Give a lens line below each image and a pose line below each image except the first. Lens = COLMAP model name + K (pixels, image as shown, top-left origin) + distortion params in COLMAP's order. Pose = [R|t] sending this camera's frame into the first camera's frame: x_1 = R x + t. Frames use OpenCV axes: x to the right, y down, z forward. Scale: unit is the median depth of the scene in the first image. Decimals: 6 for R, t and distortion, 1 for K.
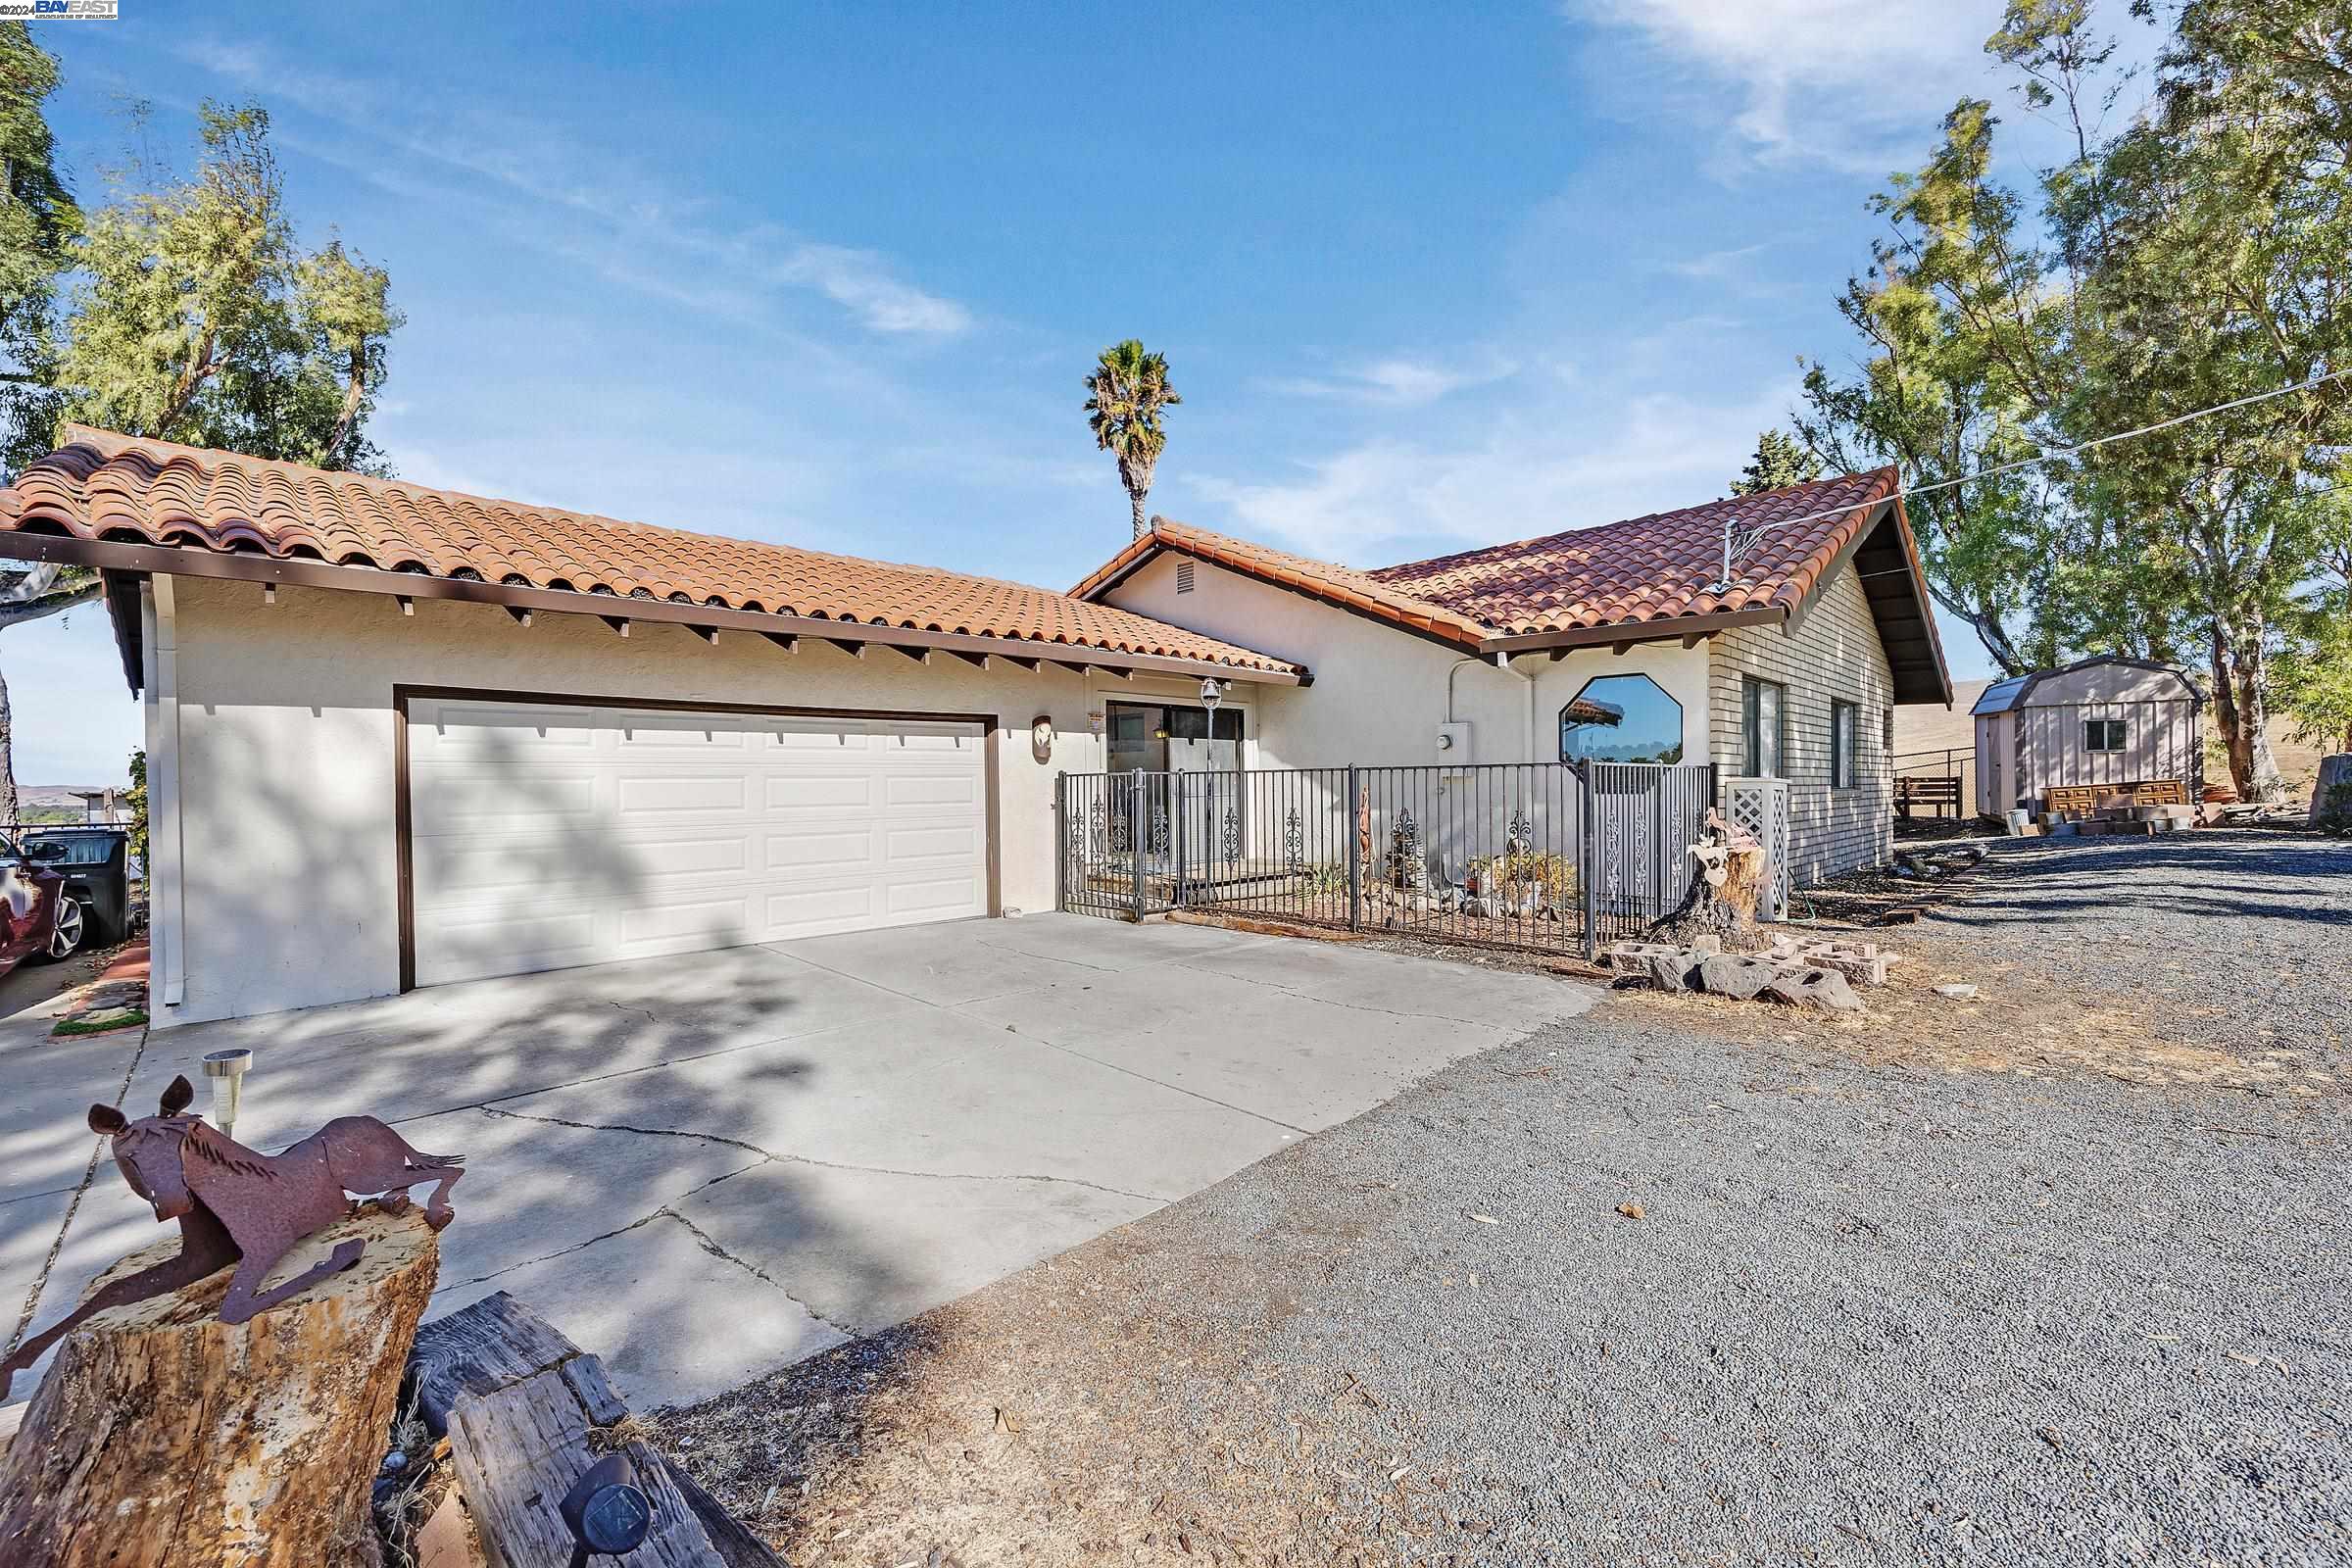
lens RADIAL K [[944.2, 0, 1176.0], [0, 944.2, 784.0], [0, 0, 1]] dist [-0.000315, -0.000007]
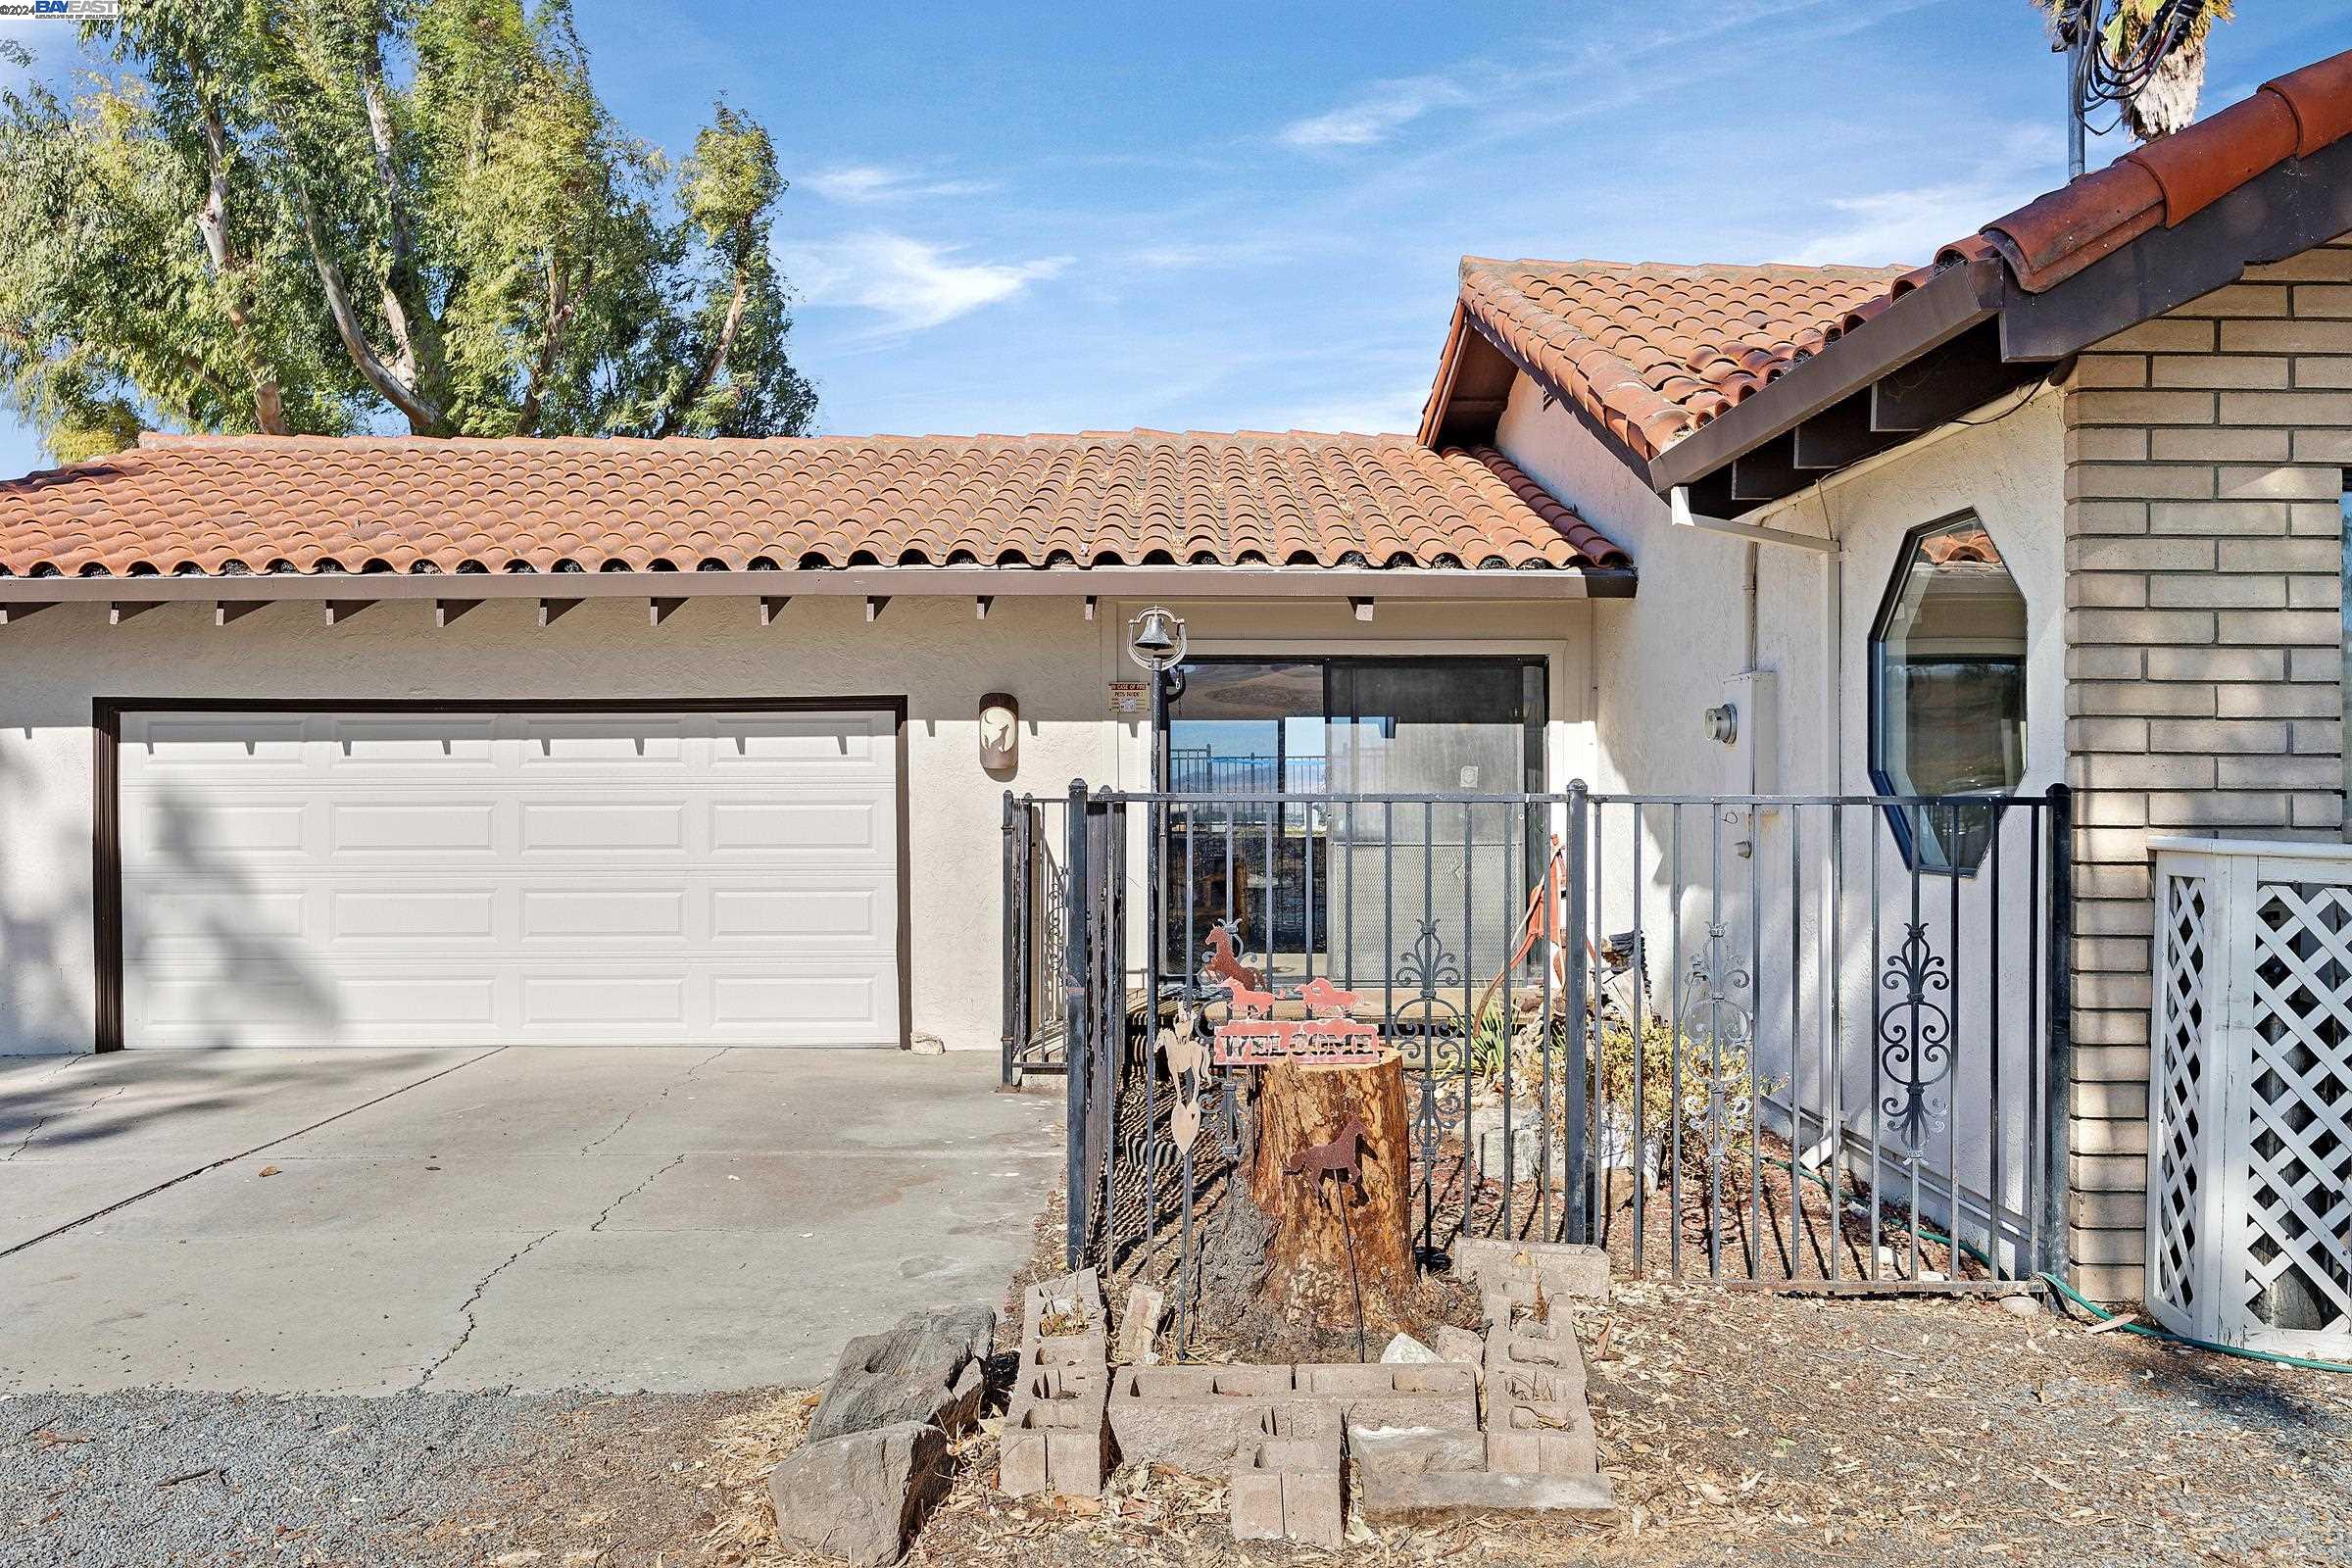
lens RADIAL K [[1749.8, 0, 1176.0], [0, 1749.8, 784.0], [0, 0, 1]] dist [-0.016596, -0.004344]
pose [[0.728613, 0.000879, -0.684925, 0.655823], [-0.004134, 0.999987, -0.003114, -0.016955], [0.684913, 0.005100, 0.728607, 0.339592]]
